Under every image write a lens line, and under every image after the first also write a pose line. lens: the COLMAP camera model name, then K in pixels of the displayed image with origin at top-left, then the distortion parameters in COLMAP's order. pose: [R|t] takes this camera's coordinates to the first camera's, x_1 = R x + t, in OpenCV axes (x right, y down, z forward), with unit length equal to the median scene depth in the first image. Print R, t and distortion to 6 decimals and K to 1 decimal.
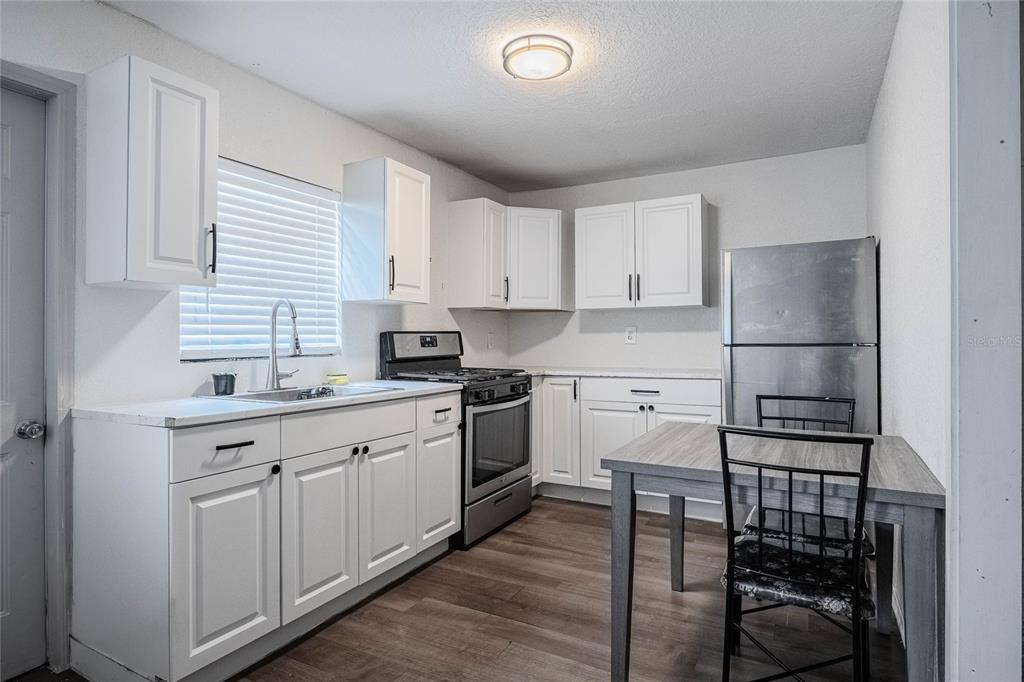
lens RADIAL K [[558.1, 0, 511.9], [0, 558.1, 339.4], [0, 0, 1]] dist [0.004298, 0.000097]
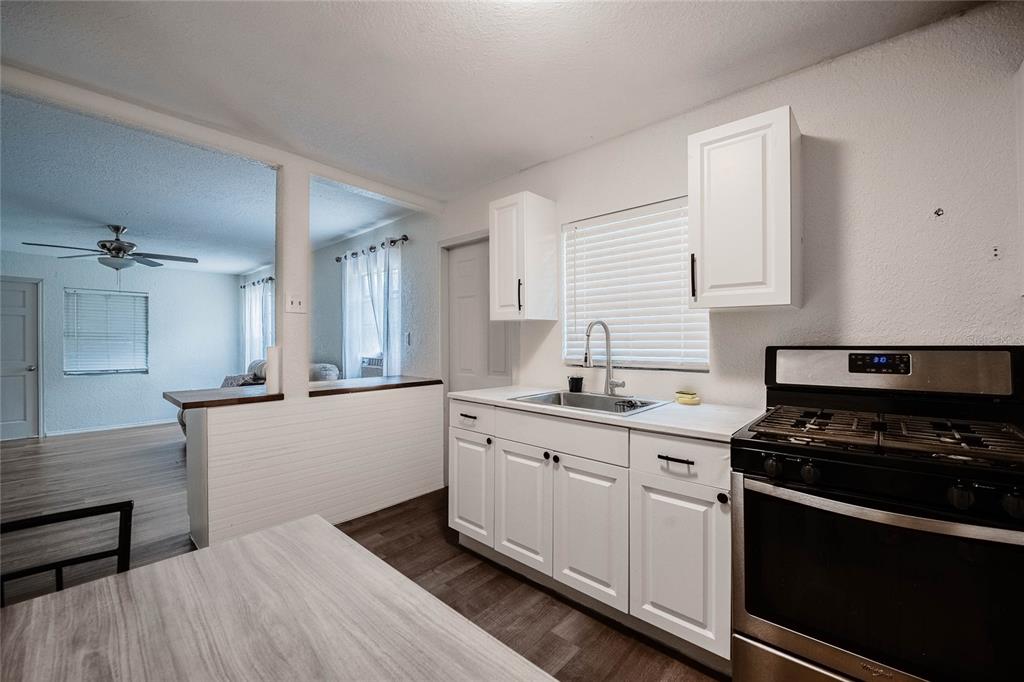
lens RADIAL K [[416.8, 0, 509.1], [0, 416.8, 338.8], [0, 0, 1]] dist [-0.024560, -0.001343]
pose [[-0.246771, 0.004274, -0.969065, 0.486365], [0.001481, 0.999991, 0.004033, -0.033507], [0.969073, -0.000440, -0.246775, 1.010469]]
